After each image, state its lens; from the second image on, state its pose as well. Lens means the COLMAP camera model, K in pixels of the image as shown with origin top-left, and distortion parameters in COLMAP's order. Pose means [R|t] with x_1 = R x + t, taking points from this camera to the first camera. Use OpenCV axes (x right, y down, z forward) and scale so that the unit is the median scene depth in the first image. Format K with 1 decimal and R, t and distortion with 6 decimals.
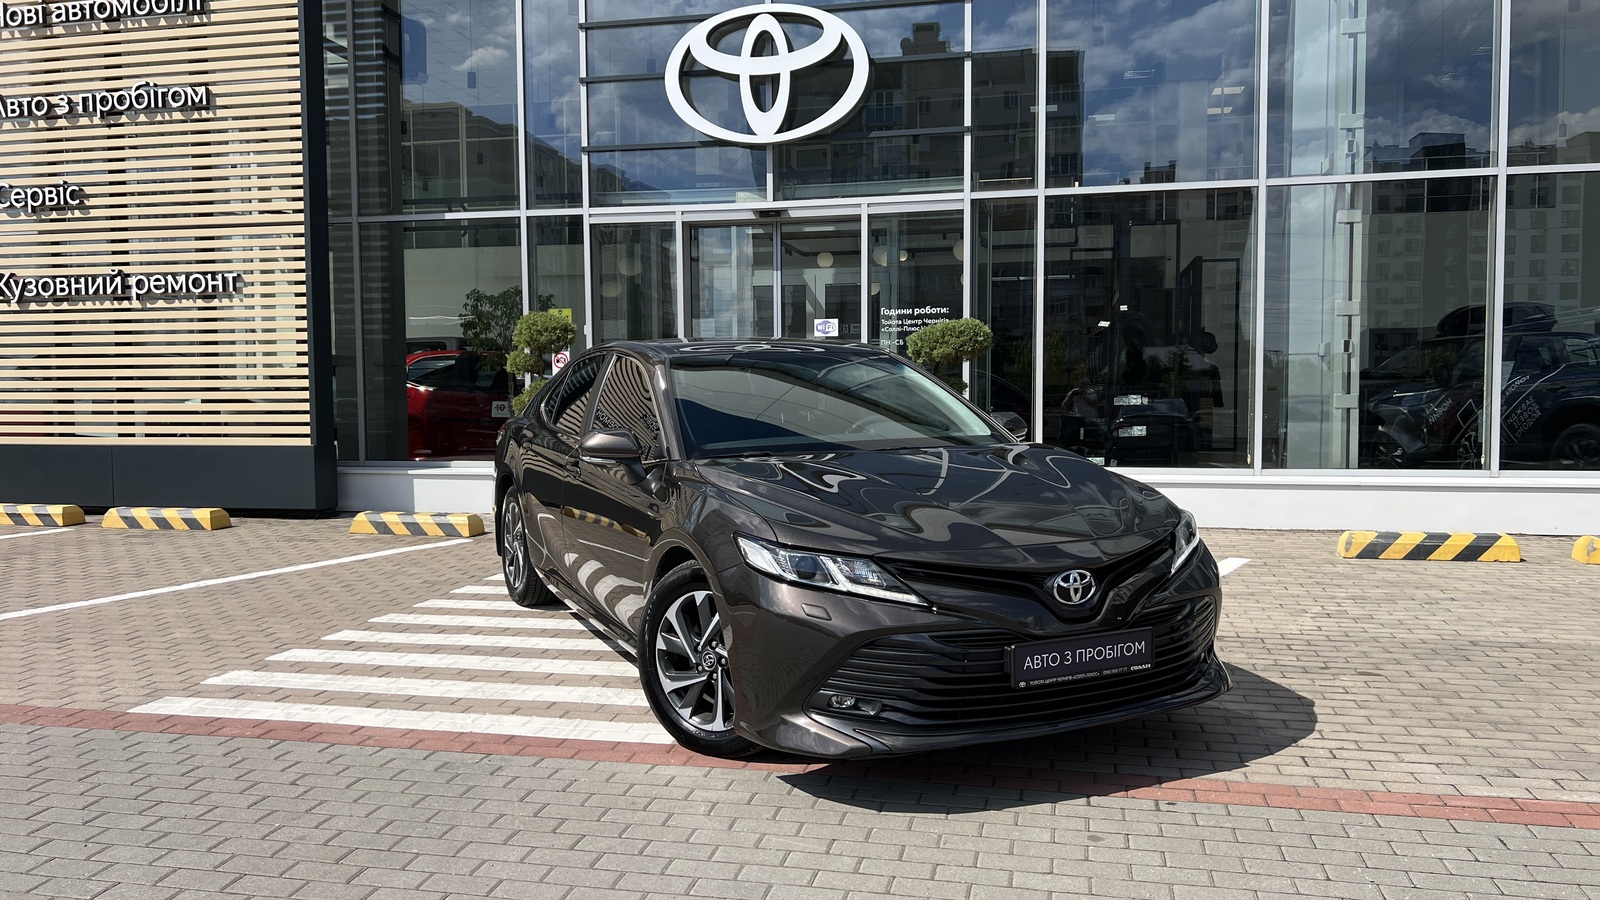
lens RADIAL K [[1197.5, 0, 795.7], [0, 1197.5, 462.5], [0, 0, 1]] dist [0.050213, -0.059947]
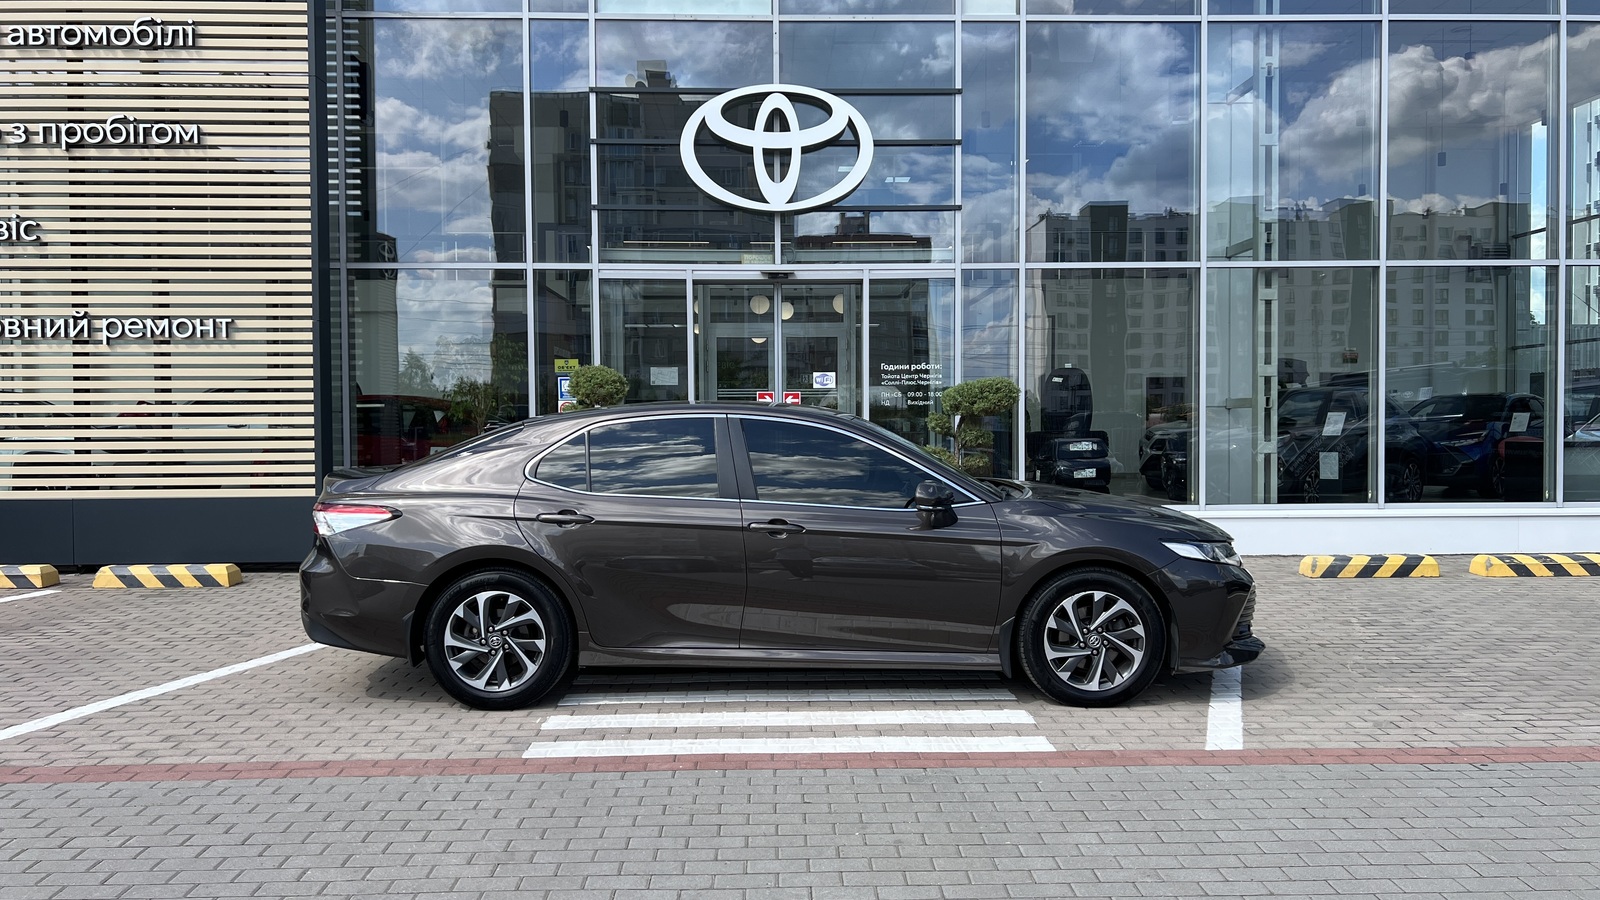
lens RADIAL K [[1197.5, 0, 799.4], [0, 1197.5, 459.2], [0, 0, 1]] dist [0.050213, -0.059947]
pose [[0.968545, -0.007008, 0.248741, -0.273105], [0.014700, 0.999469, -0.029080, -0.010210], [-0.248406, 0.031821, 0.968133, -0.043643]]
